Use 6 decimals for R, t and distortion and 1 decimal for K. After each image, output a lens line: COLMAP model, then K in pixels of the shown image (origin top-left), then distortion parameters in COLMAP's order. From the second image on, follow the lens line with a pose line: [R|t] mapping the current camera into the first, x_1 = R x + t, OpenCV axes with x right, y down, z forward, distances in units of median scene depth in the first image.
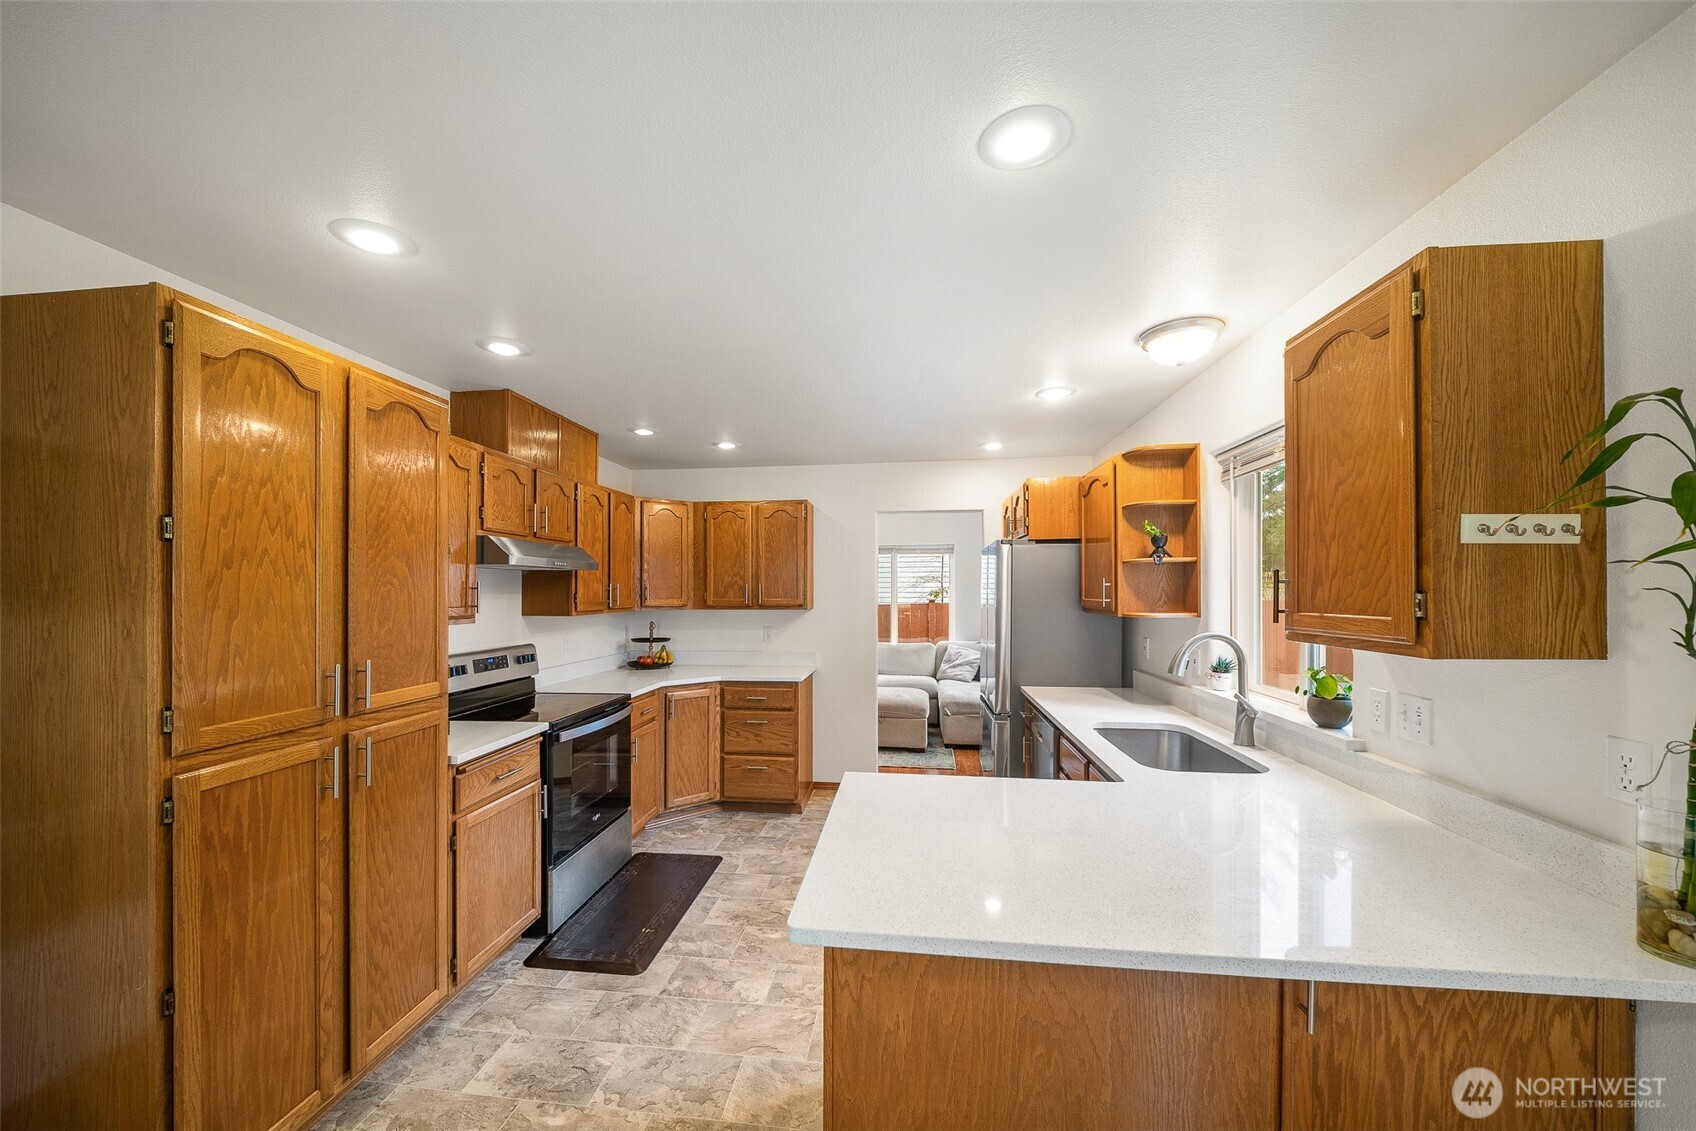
lens RADIAL K [[621.1, 0, 850.5], [0, 621.1, 585.7], [0, 0, 1]] dist [0.000156, -0.000001]
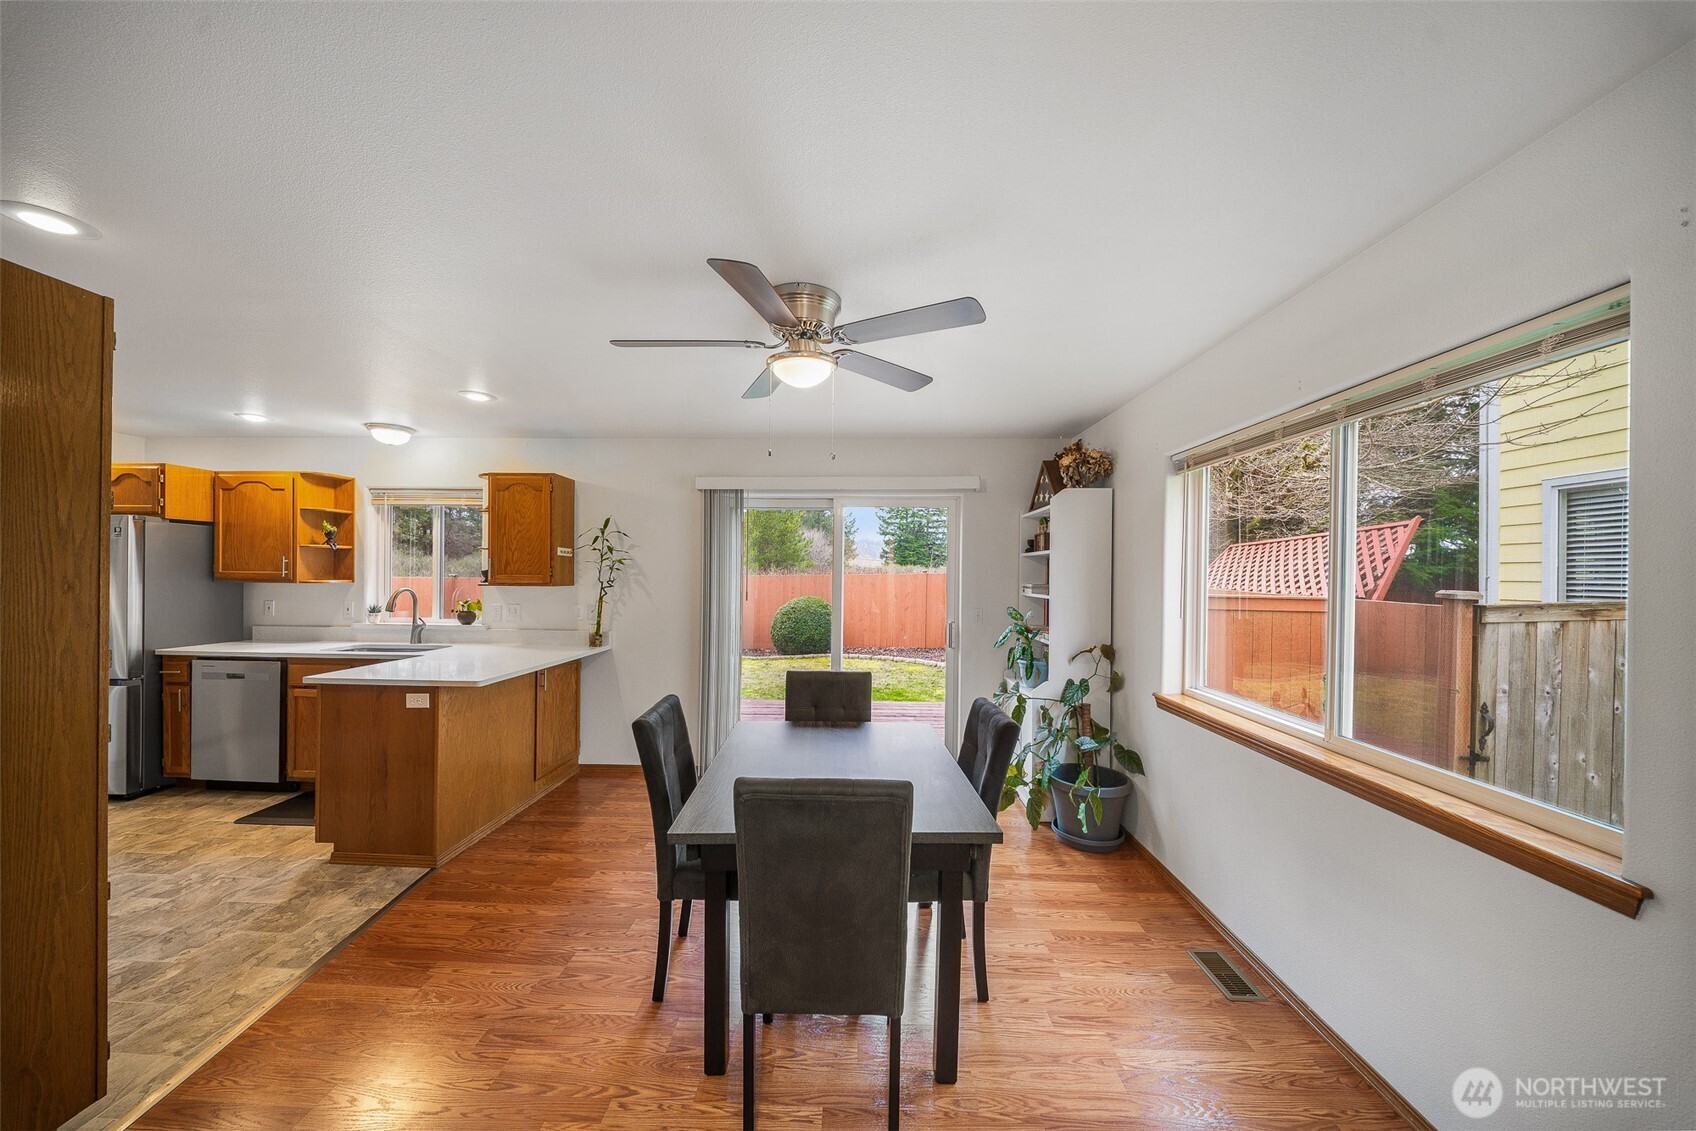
lens RADIAL K [[595.6, 0, 825.7], [0, 595.6, 573.2], [0, 0, 1]] dist [0.001882, -0.003409]
pose [[-0.067522, 0.006054, 0.997699, -1.795441], [-0.013525, 0.999884, -0.006983, 0.030166], [-0.997626, -0.013966, -0.067433, -0.250135]]
